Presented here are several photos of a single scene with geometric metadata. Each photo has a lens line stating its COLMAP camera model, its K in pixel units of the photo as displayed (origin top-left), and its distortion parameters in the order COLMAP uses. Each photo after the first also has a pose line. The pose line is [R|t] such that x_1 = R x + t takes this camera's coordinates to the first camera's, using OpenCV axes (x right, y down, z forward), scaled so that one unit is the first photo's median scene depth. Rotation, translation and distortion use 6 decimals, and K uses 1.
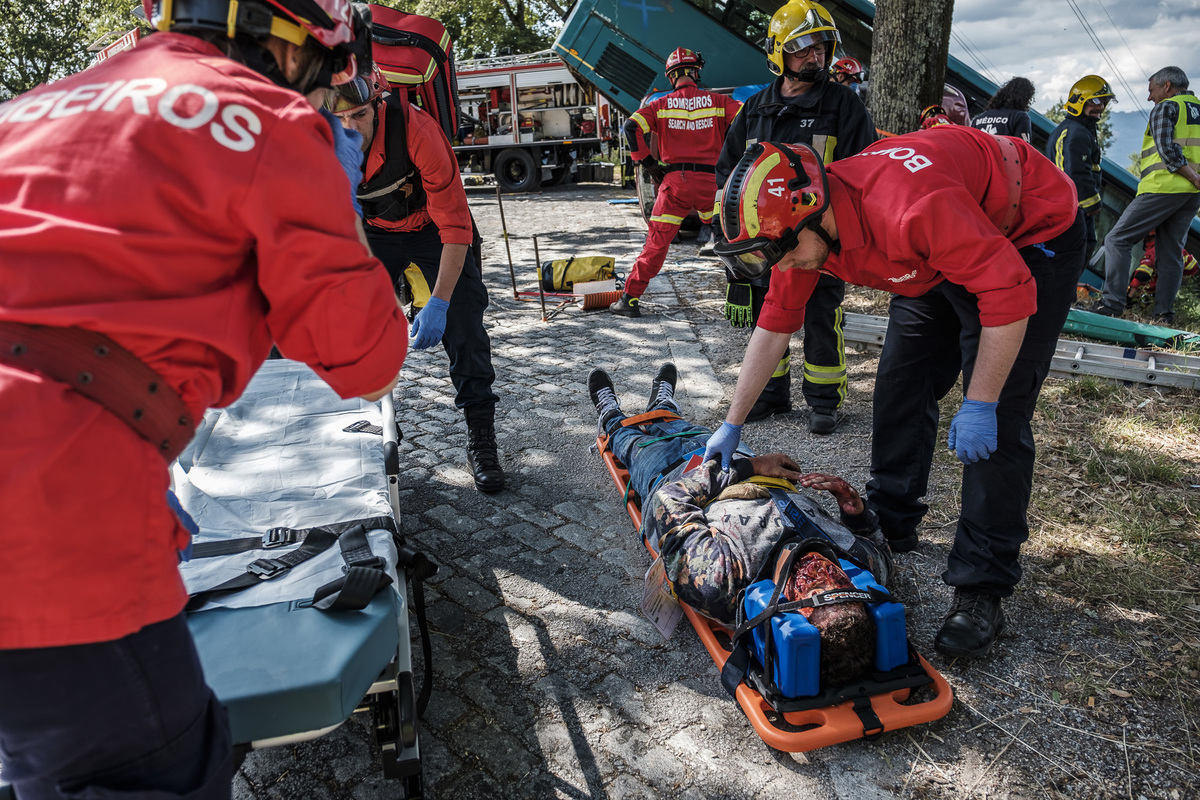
lens RADIAL K [[822.8, 0, 598.8], [0, 822.8, 389.2], [0, 0, 1]] dist [-0.016606, 0.009802]
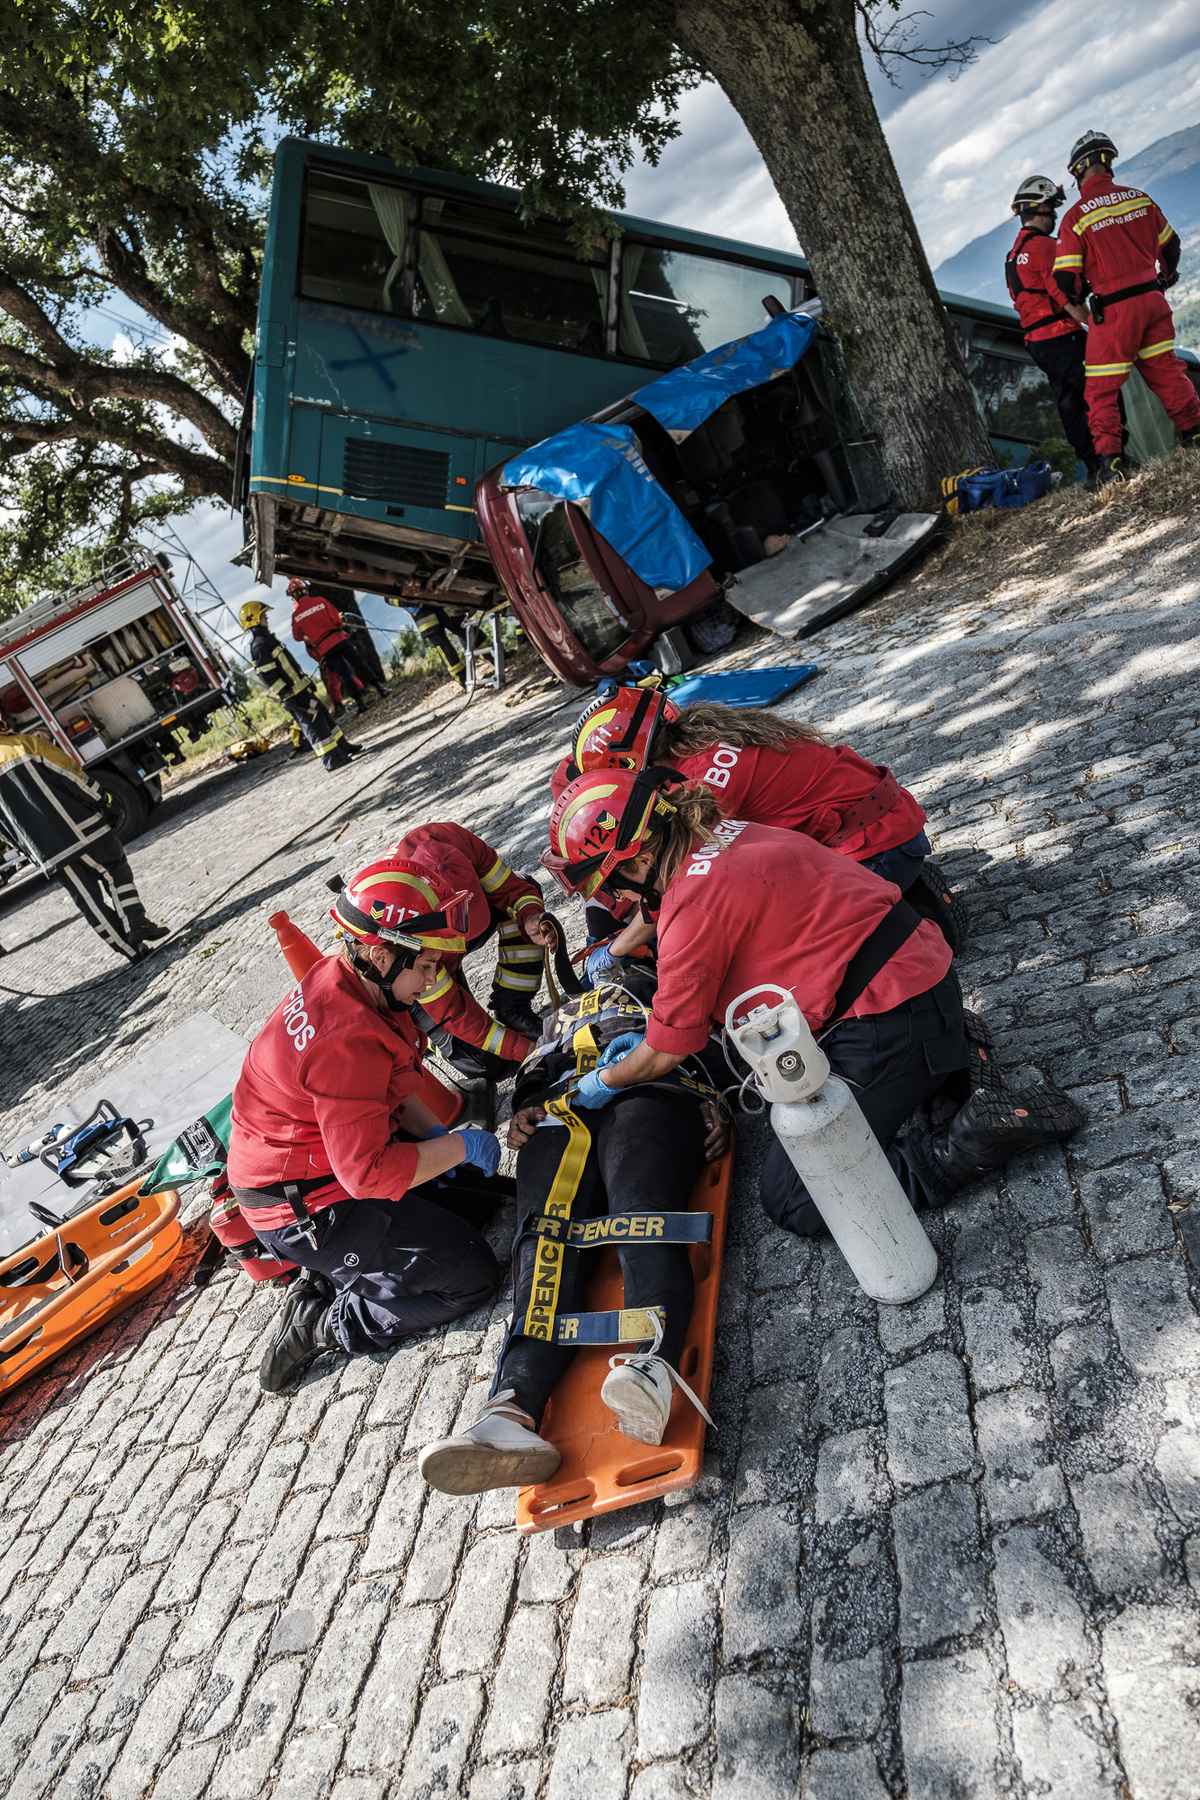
lens RADIAL K [[1234.1, 0, 585.0], [0, 1234.1, 904.5], [0, 0, 1]] dist [-0.016606, 0.009802]
pose [[0.776981, -0.500264, 0.382146, -0.382322], [0.537655, 0.843099, 0.010530, -0.089970], [-0.327455, 0.197281, 0.924042, 0.273338]]
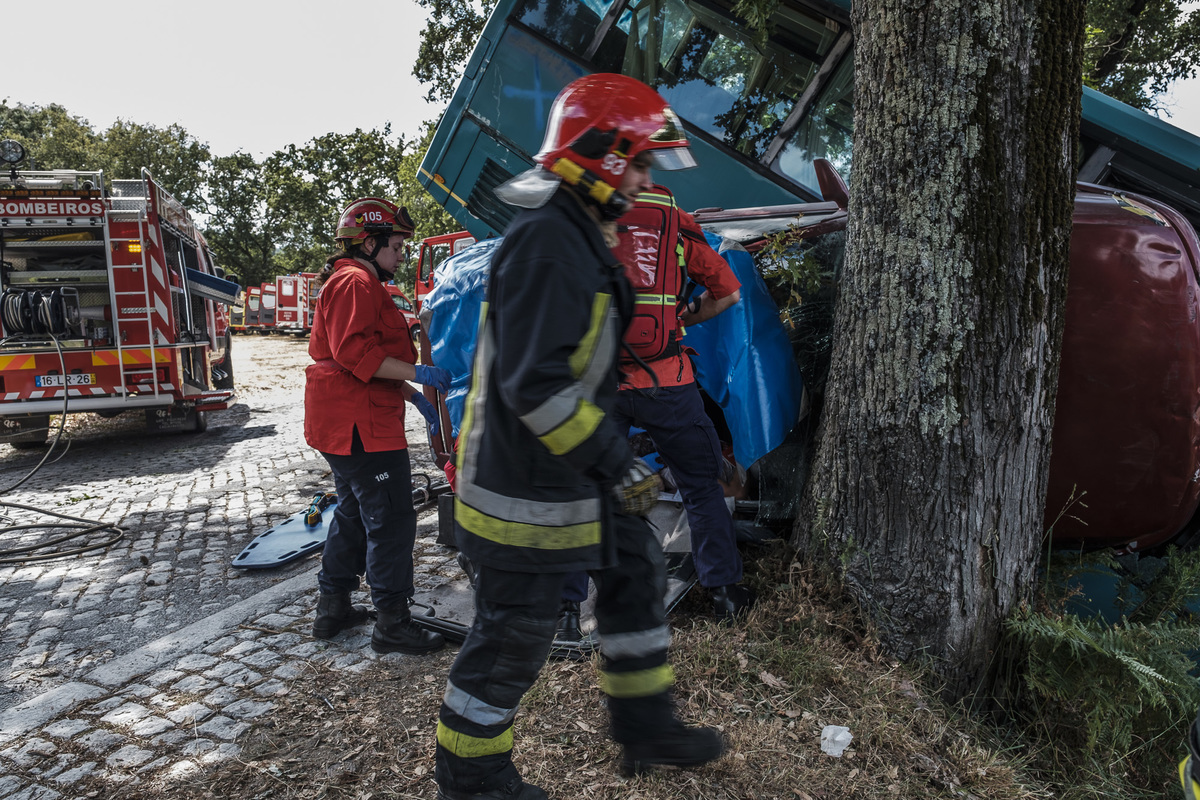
lens RADIAL K [[822.8, 0, 596.6], [0, 822.8, 399.0], [0, 0, 1]] dist [-0.016606, 0.009802]
pose [[0.926610, 0.047626, -0.372996, 0.346856], [-0.112009, 0.981876, -0.152886, -0.202751], [0.358954, 0.183445, 0.915150, 0.603728]]
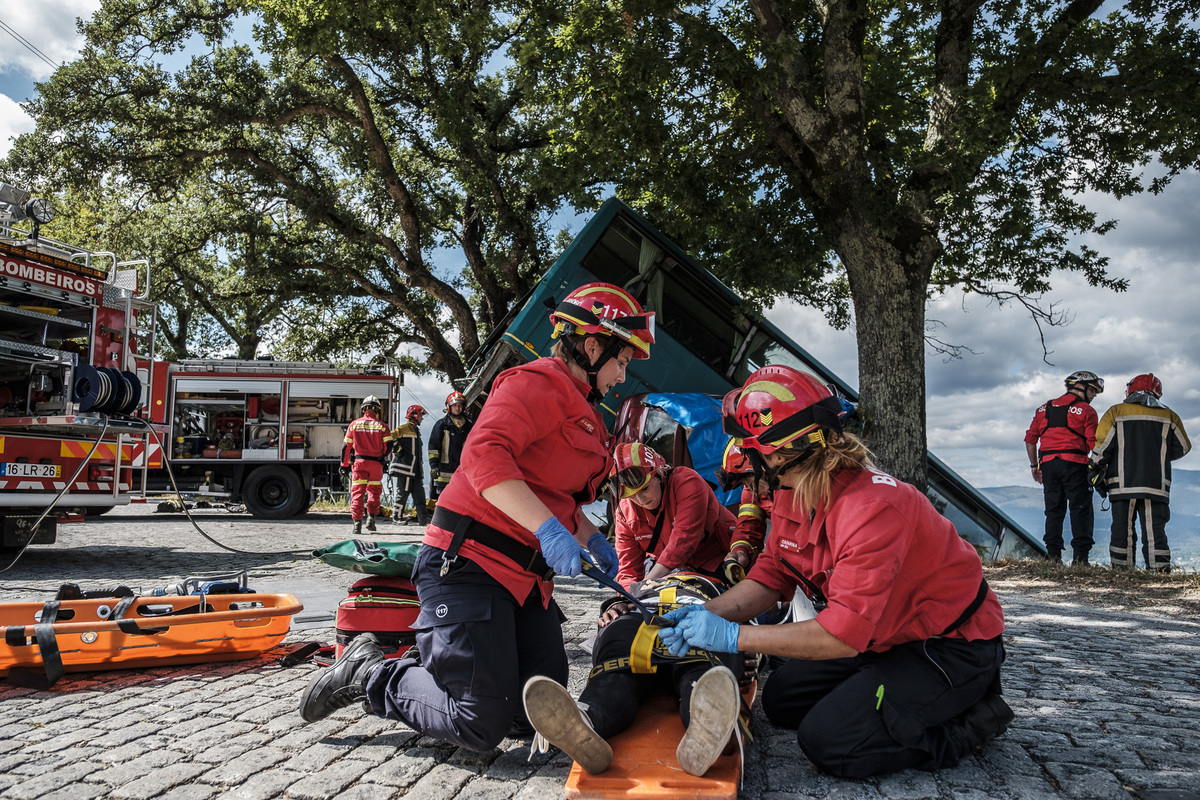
lens RADIAL K [[822.8, 0, 594.3], [0, 822.8, 397.5], [0, 0, 1]] dist [-0.016606, 0.009802]
pose [[0.867376, 0.108689, 0.485638, -0.453579], [0.101209, 0.916937, -0.385983, -0.008414], [-0.487252, 0.383944, 0.784329, 0.328764]]
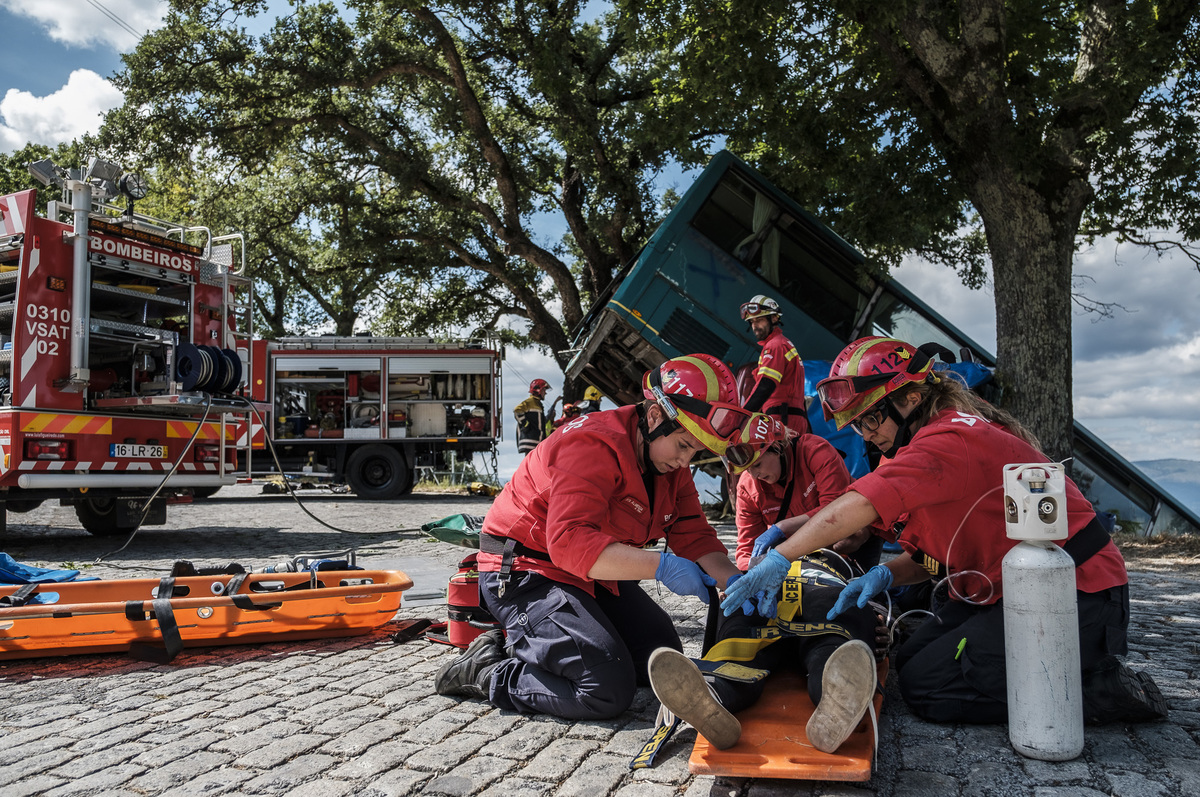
lens RADIAL K [[871.2, 0, 635.7], [0, 871.2, 424.7], [0, 0, 1]] dist [-0.014120, 0.006927]
pose [[0.904964, 0.065724, 0.420381, -0.454513], [0.087936, 0.937778, -0.335917, -0.006138], [-0.416302, 0.340960, 0.842876, 0.331439]]
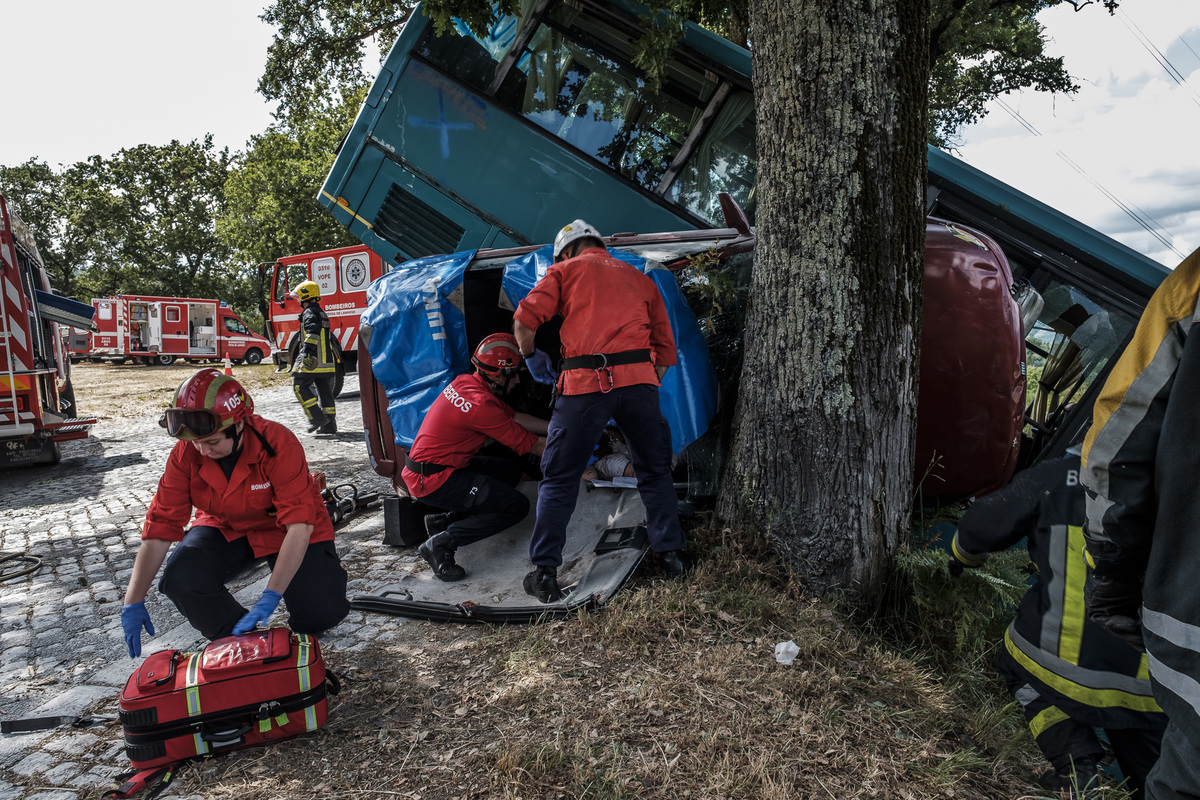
lens RADIAL K [[822.8, 0, 608.1], [0, 822.8, 397.3], [0, 0, 1]] dist [-0.016606, 0.009802]
pose [[0.984361, 0.004836, -0.176097, 0.312773], [-0.039243, 0.980525, -0.192436, -0.179809], [0.171736, 0.196337, 0.965380, 0.537883]]
